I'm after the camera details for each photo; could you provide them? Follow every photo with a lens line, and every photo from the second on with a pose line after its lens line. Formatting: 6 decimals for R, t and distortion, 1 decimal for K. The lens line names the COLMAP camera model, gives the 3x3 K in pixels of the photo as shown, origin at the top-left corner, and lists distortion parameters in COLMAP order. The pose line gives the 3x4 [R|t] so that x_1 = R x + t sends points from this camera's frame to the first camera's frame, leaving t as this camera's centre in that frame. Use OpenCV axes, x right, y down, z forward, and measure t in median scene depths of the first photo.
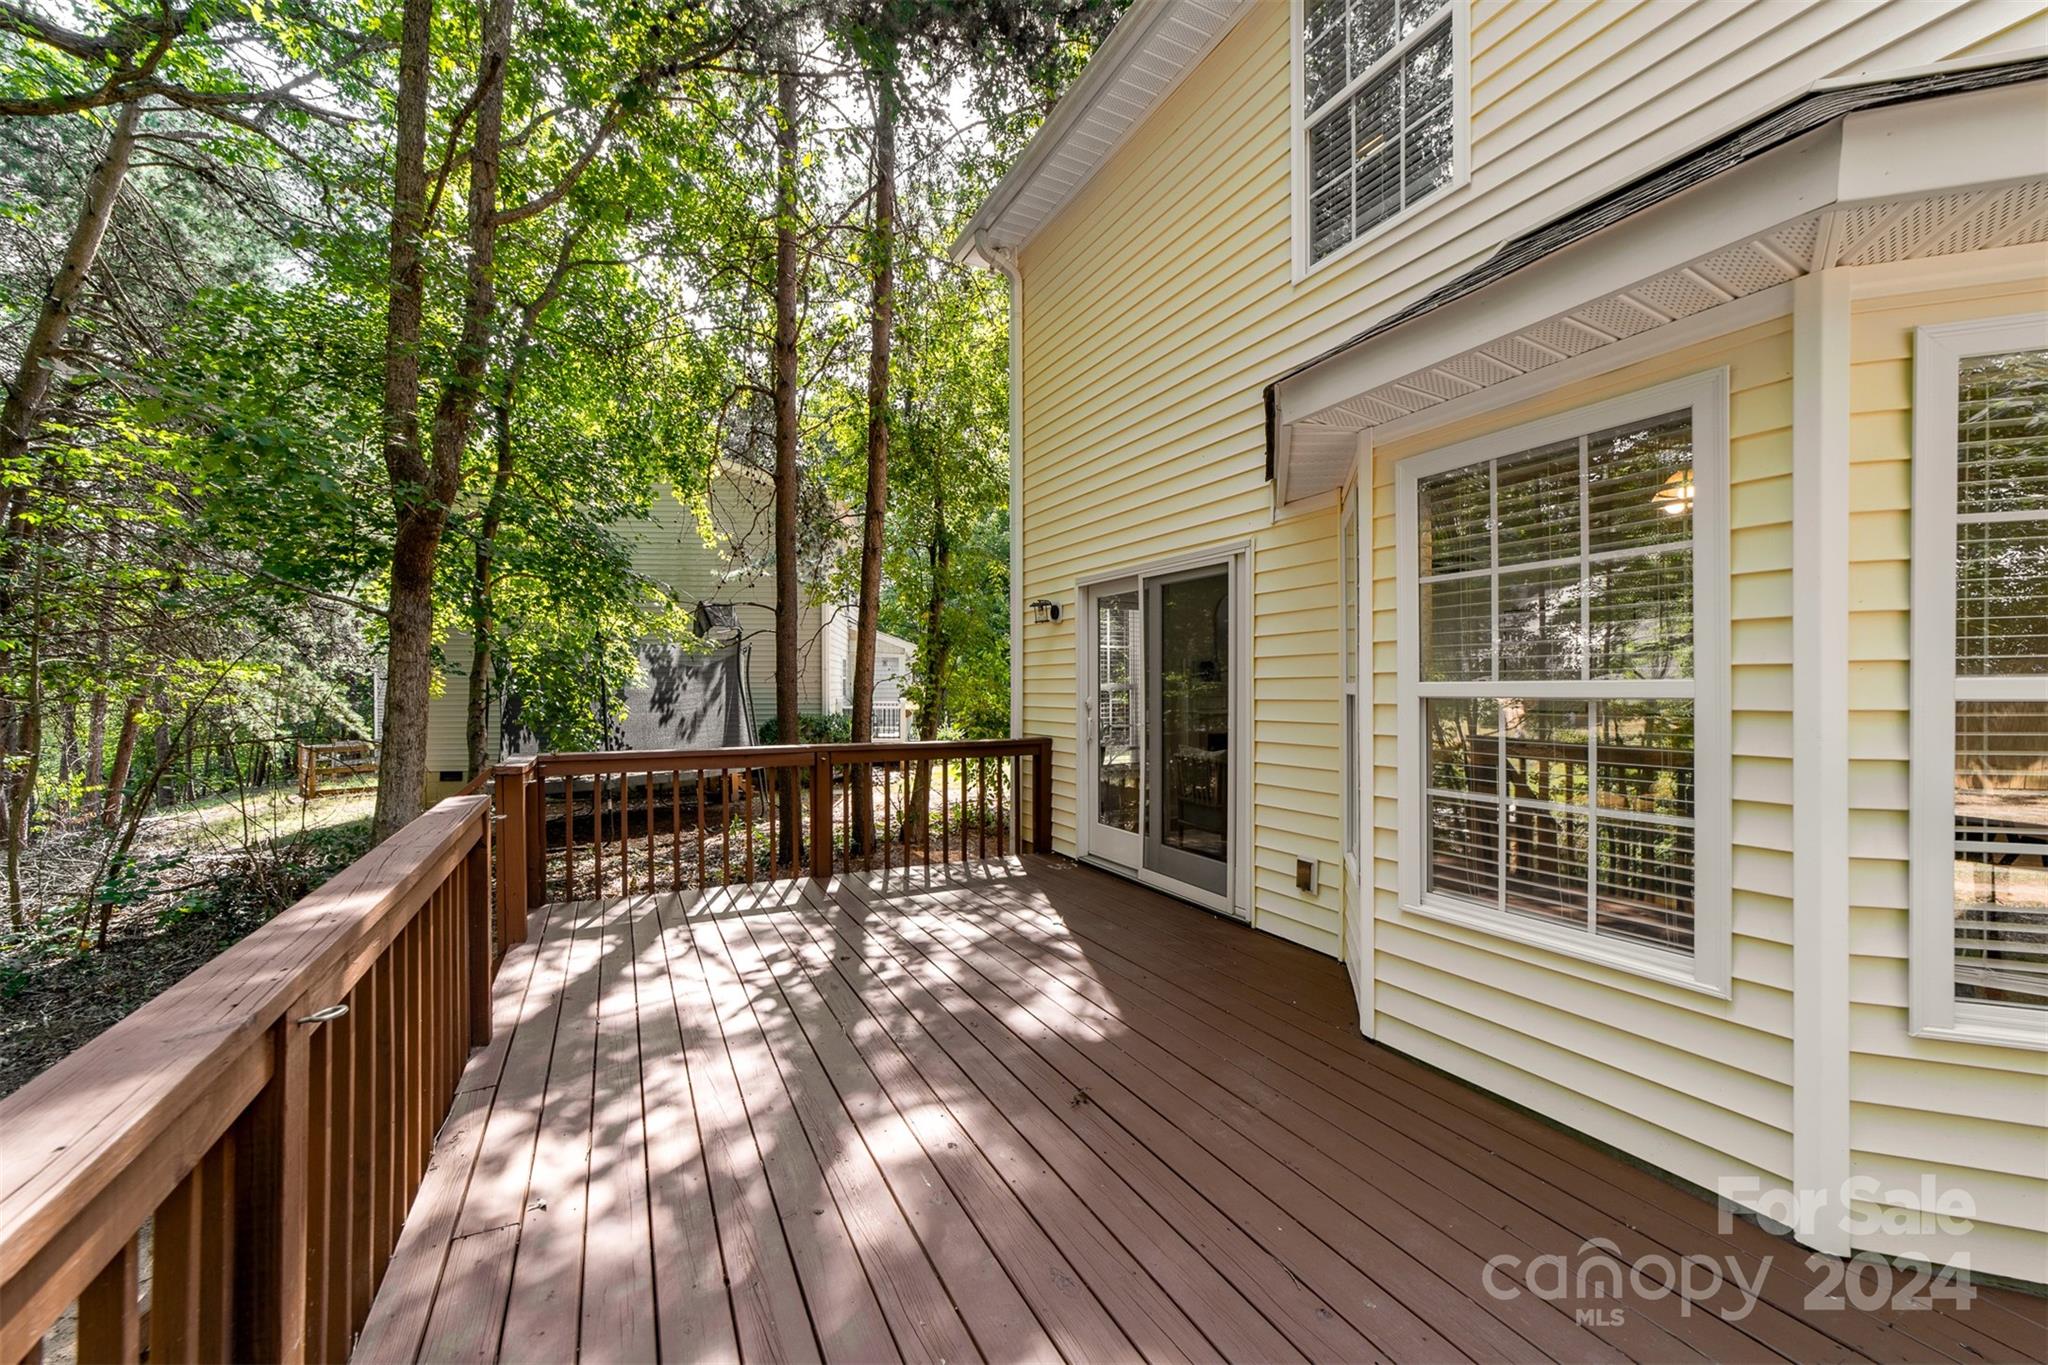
lens RADIAL K [[805.3, 0, 1026.5], [0, 805.3, 669.5], [0, 0, 1]] dist [-0.003431, 0.000364]
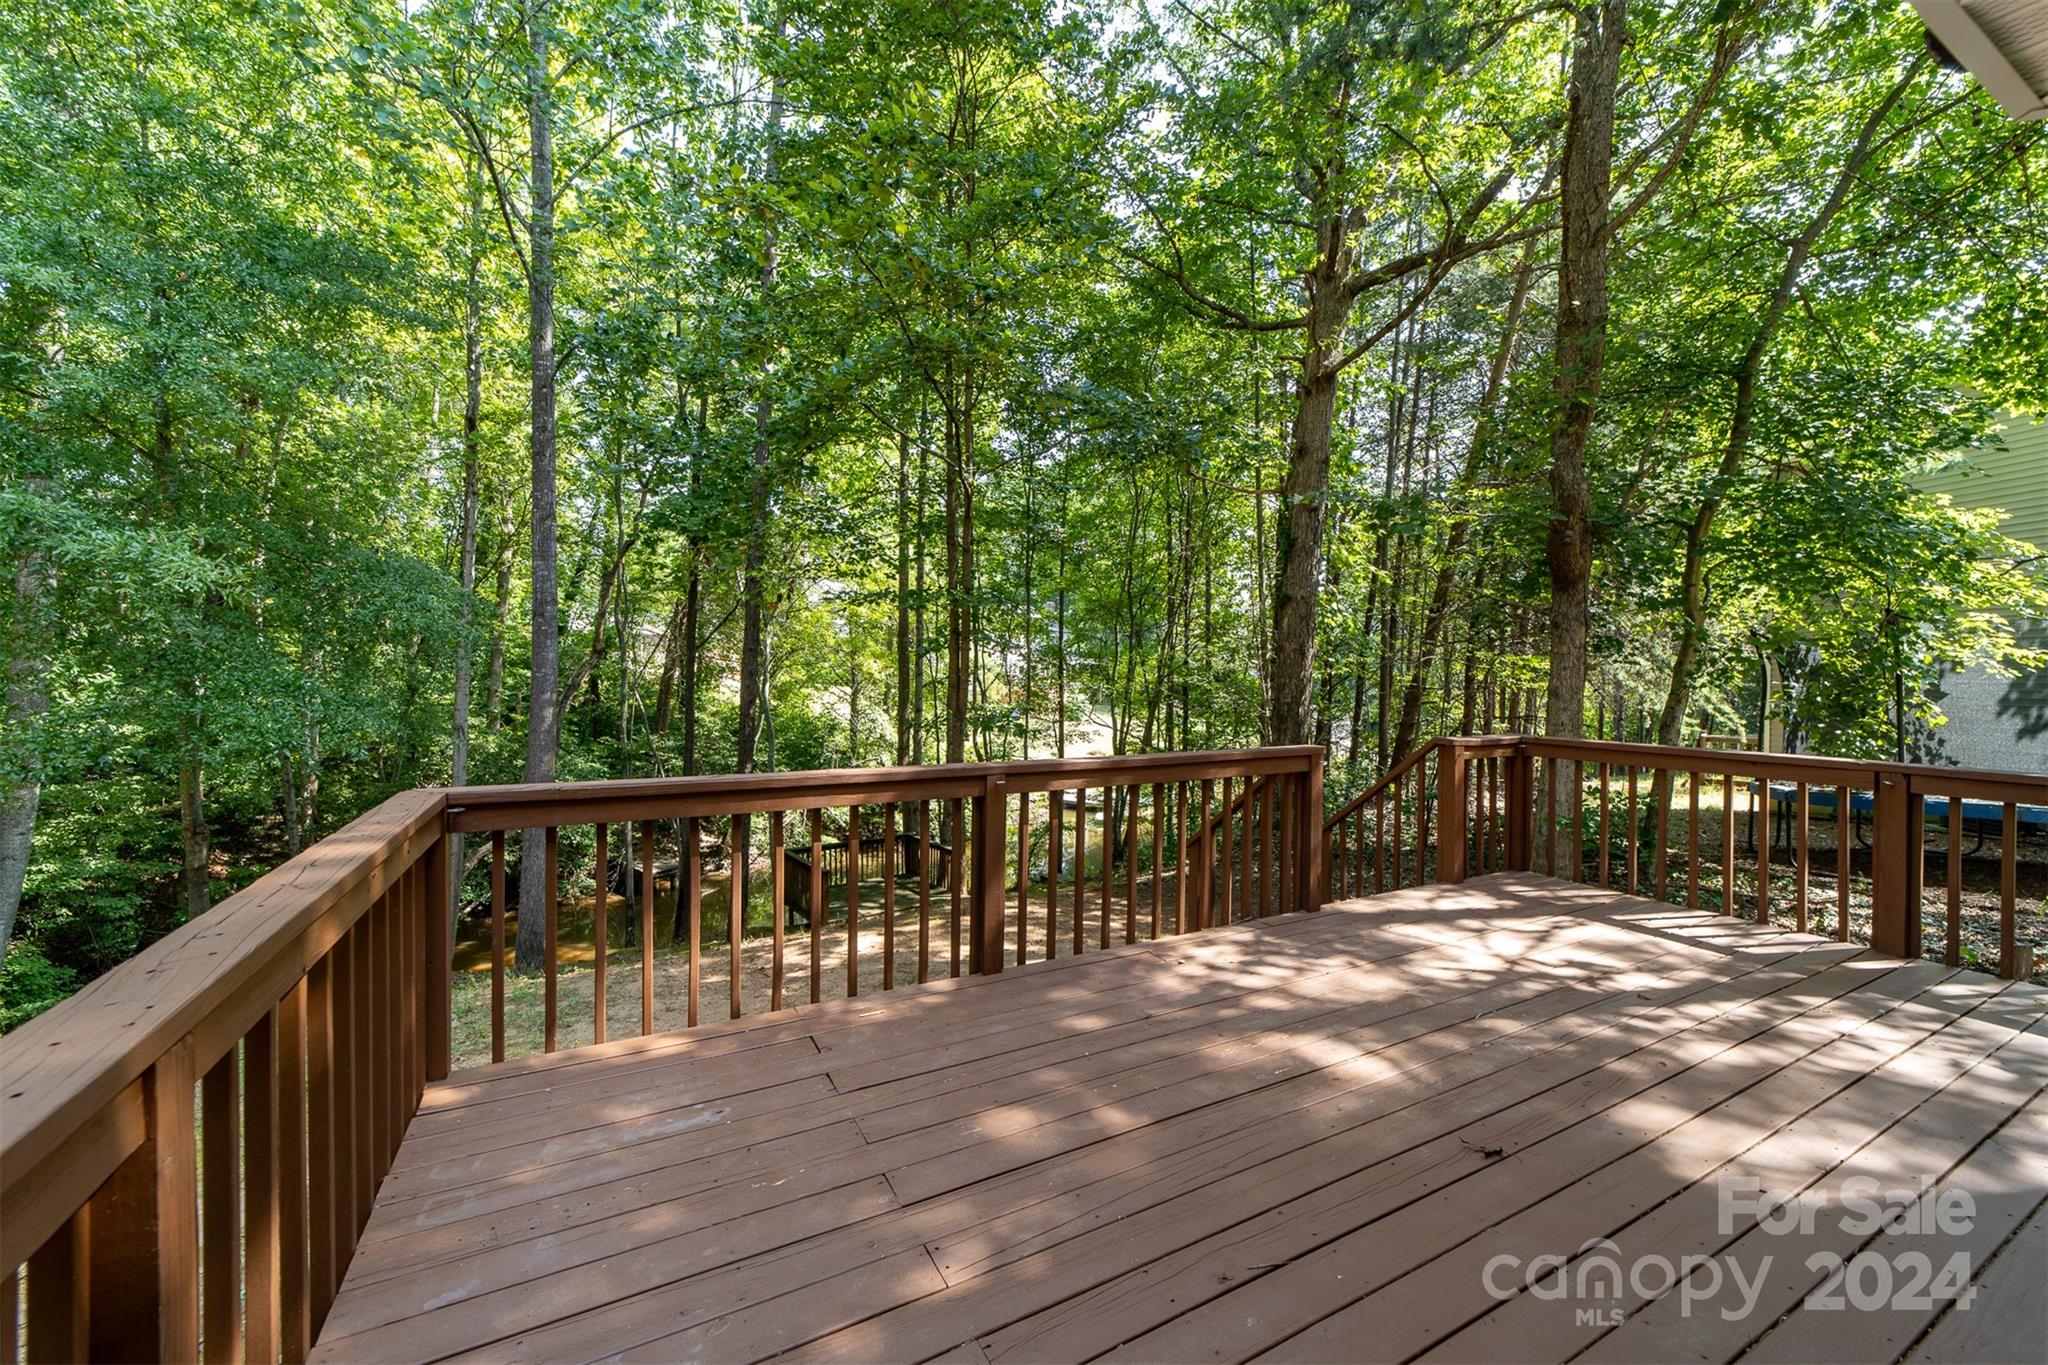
lens RADIAL K [[805.3, 0, 1022.0], [0, 805.3, 676.3], [0, 0, 1]] dist [-0.003431, 0.000364]
pose [[0.020631, 0.014311, -0.999685, 0.673178], [0.008614, 0.999858, 0.014491, -0.008641], [0.999750, -0.008911, 0.020505, 0.328990]]
